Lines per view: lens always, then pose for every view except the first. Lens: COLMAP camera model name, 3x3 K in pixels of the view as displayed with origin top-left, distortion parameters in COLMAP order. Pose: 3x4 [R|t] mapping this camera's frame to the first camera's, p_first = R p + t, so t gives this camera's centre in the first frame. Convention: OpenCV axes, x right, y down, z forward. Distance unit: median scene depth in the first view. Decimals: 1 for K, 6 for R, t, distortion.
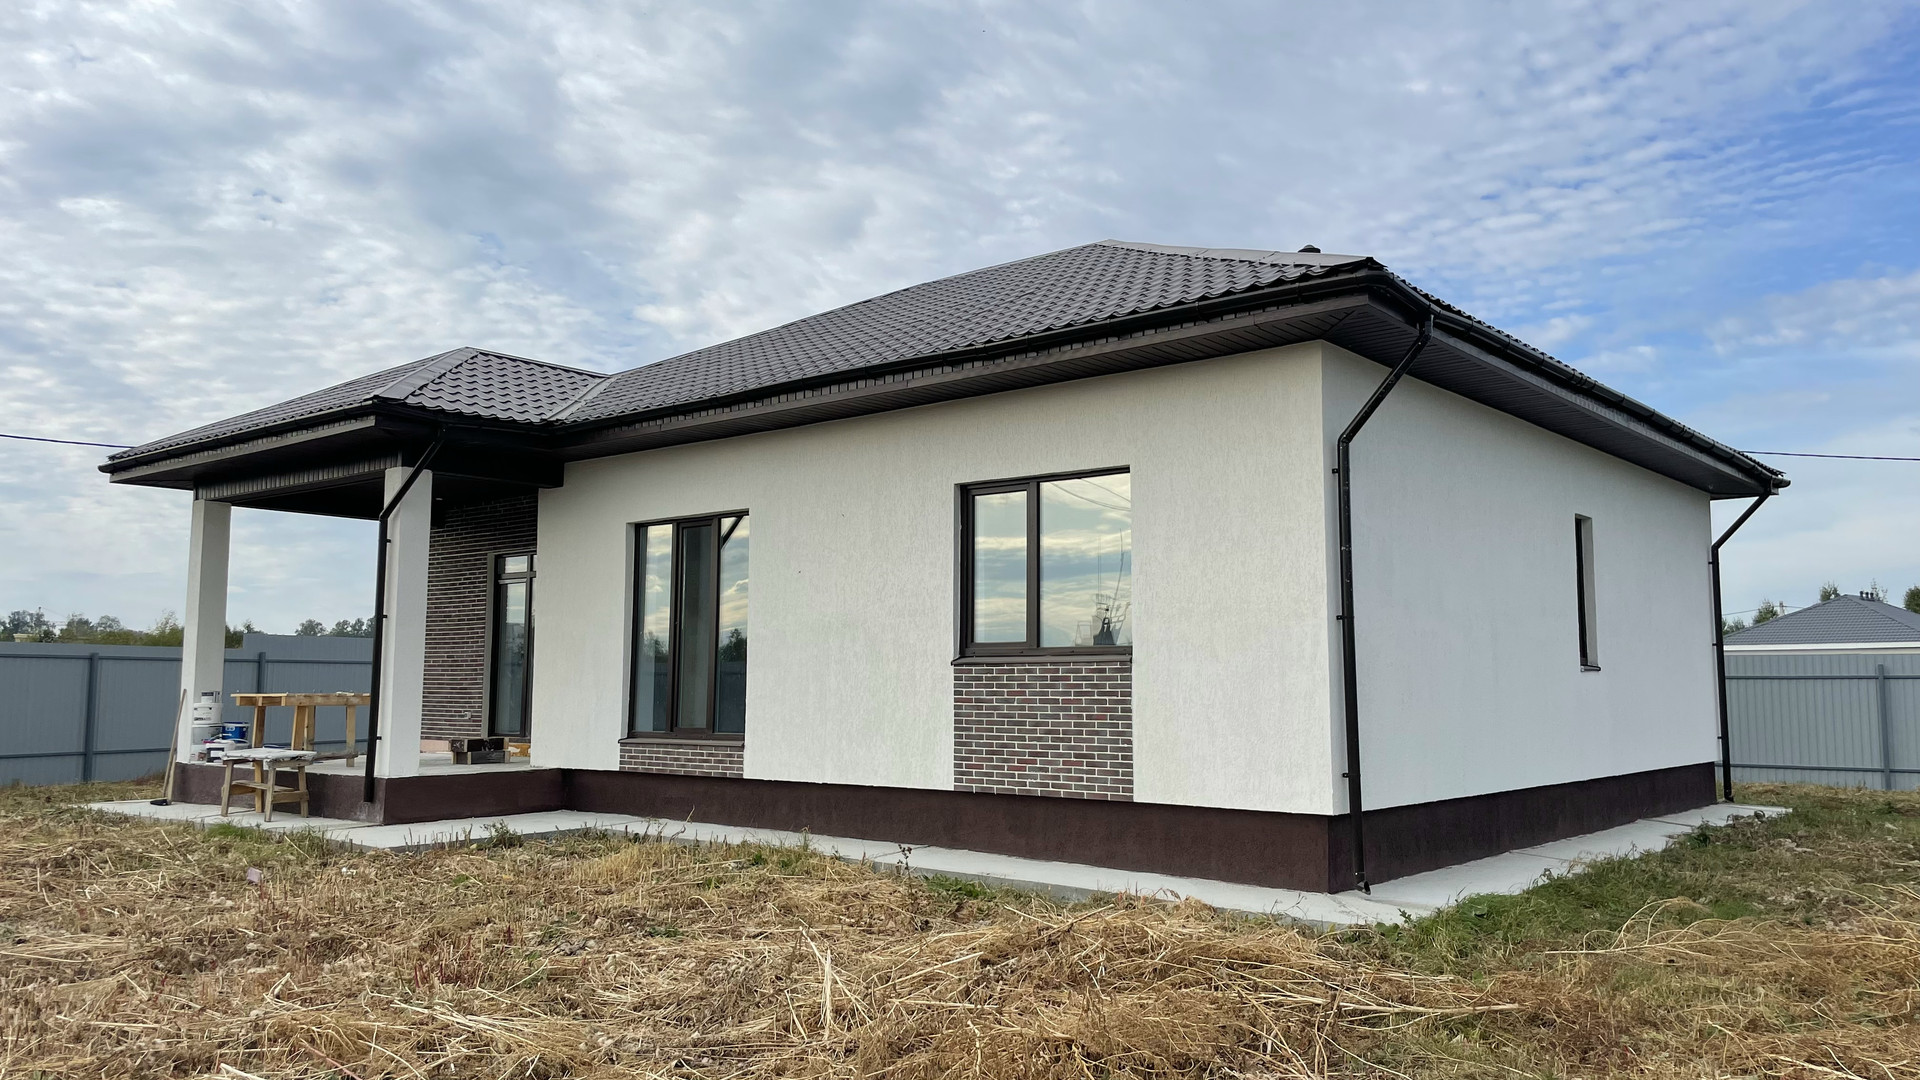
lens RADIAL K [[1491.8, 0, 960.0], [0, 1491.8, 540.0], [0, 0, 1]] dist [0.000294, -0.000160]
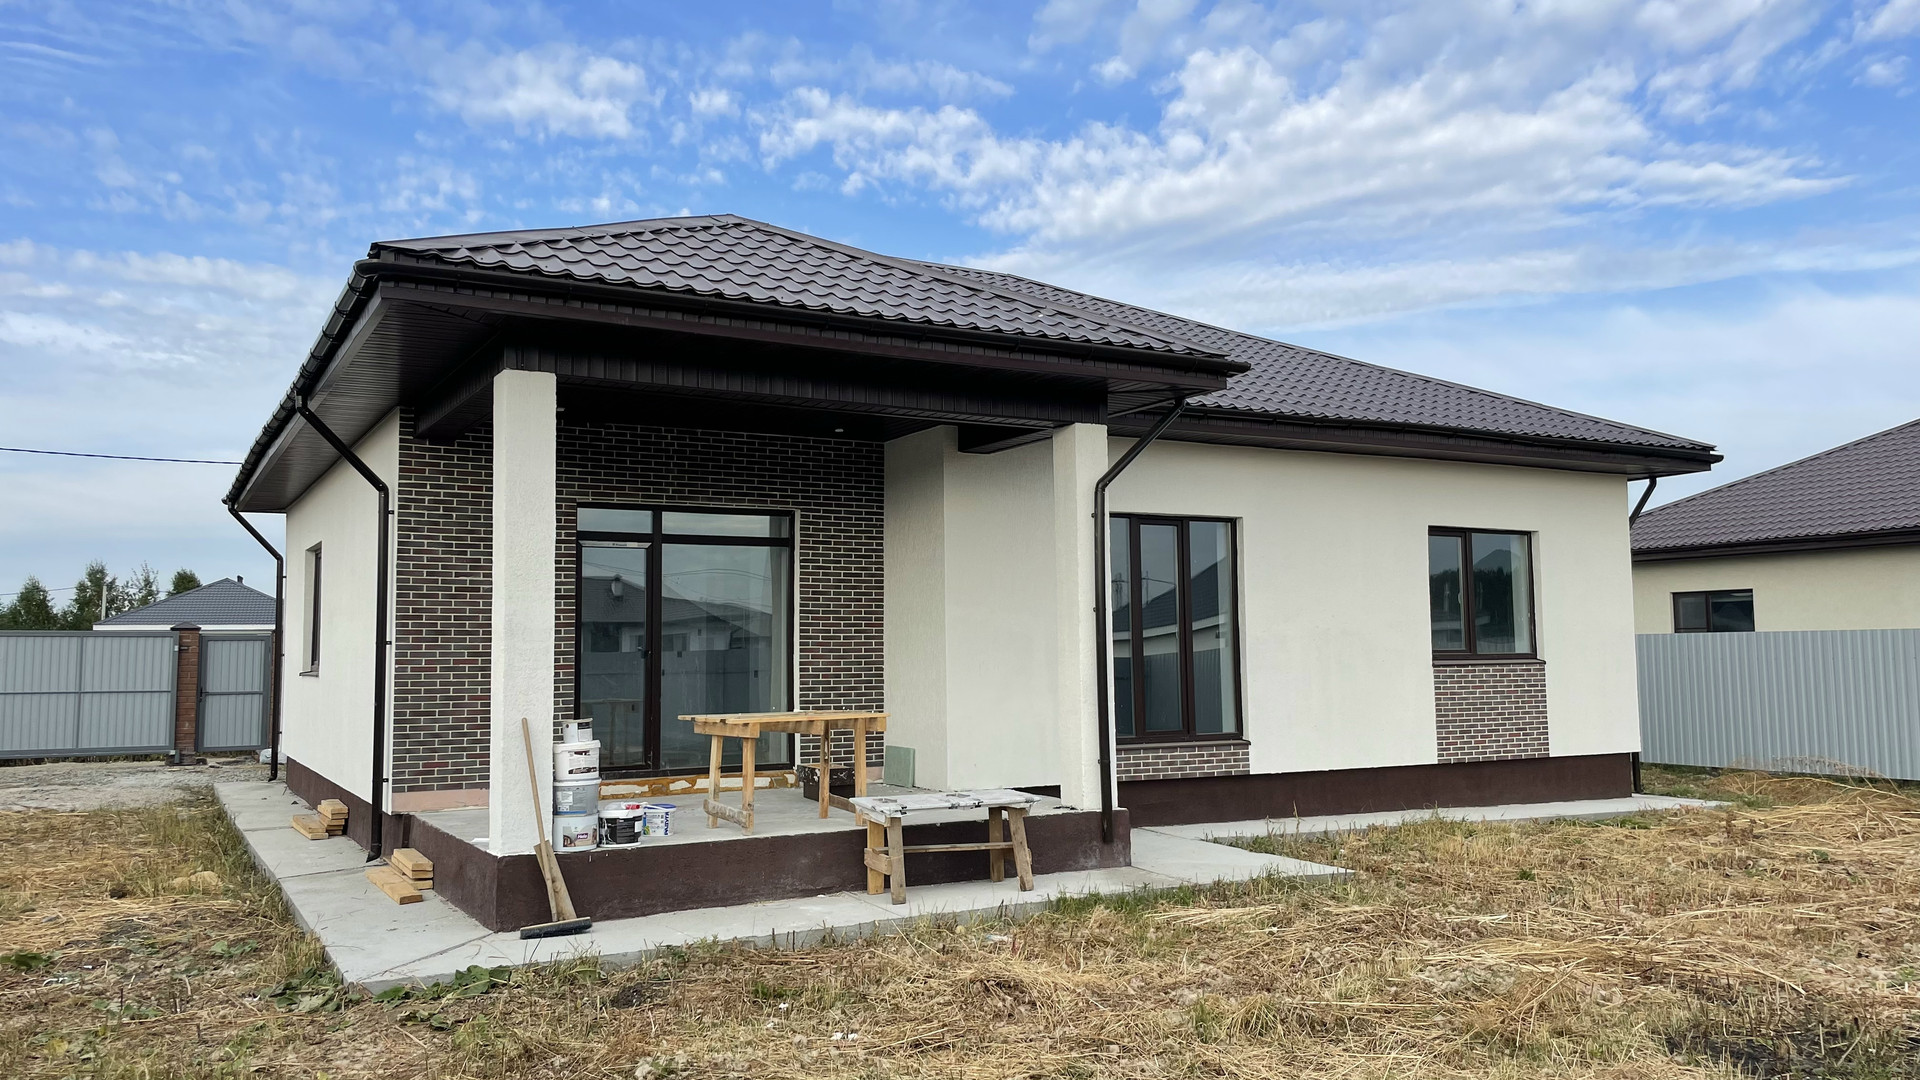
lens RADIAL K [[1491.8, 0, 960.0], [0, 1491.8, 540.0], [0, 0, 1]] dist [0.000294, -0.000160]
pose [[0.365901, 0.074350, 0.927679, -1.287373], [-0.077370, 0.995783, -0.049292, 0.067417], [-0.927432, -0.053739, 0.370111, 0.865332]]
